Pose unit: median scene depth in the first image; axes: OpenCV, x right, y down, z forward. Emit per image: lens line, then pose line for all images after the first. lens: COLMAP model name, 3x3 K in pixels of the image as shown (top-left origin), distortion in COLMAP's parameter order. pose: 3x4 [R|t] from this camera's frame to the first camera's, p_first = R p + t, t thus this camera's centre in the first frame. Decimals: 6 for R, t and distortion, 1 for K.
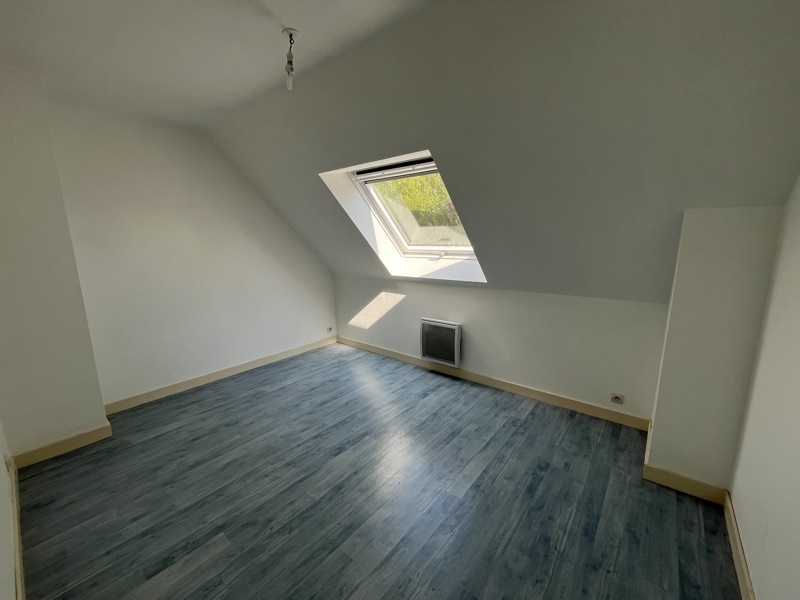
lens RADIAL K [[321.4, 0, 402.9], [0, 321.4, 302.6], [0, 0, 1]] dist [-0.005340, 0.000534]
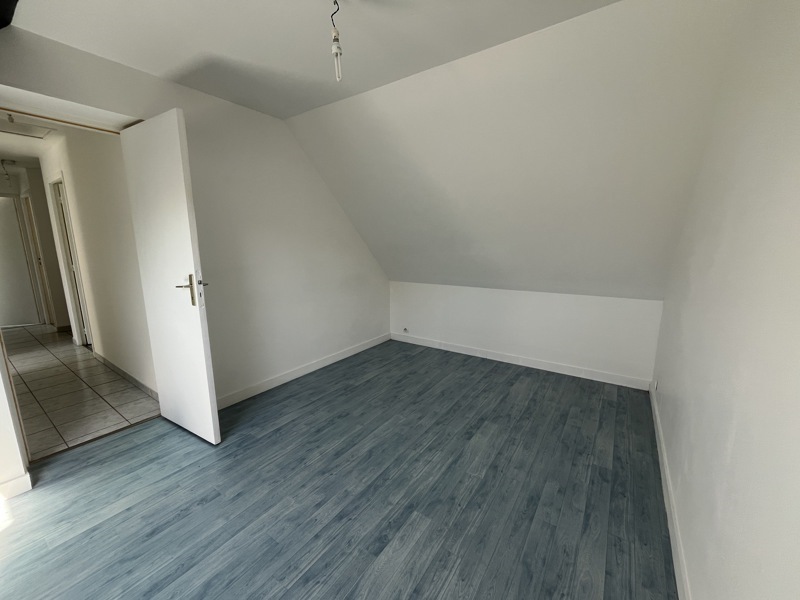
lens RADIAL K [[321.4, 0, 401.0], [0, 321.4, 298.2], [0, 0, 1]] dist [-0.005340, 0.000534]
pose [[0.997238, -0.008439, 0.073787, -0.173433], [0.010006, 0.999732, -0.020896, -0.029207], [-0.073591, 0.021576, 0.997055, 0.277925]]
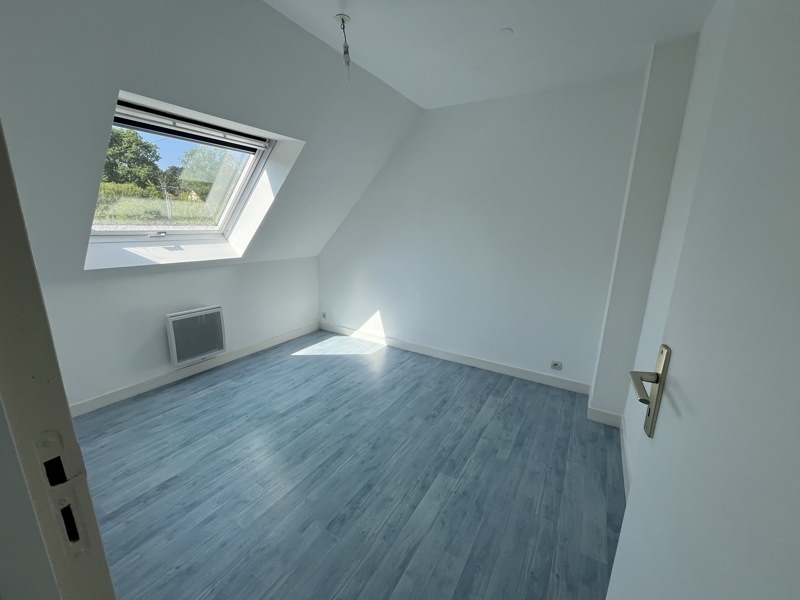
lens RADIAL K [[321.4, 0, 400.5], [0, 321.4, 301.1], [0, 0, 1]] dist [-0.005340, 0.000534]
pose [[-0.991021, 0.023587, -0.131607, -0.331269], [-0.034108, 0.907152, 0.419419, -0.317255], [0.129280, 0.420142, -0.898202, 1.679485]]
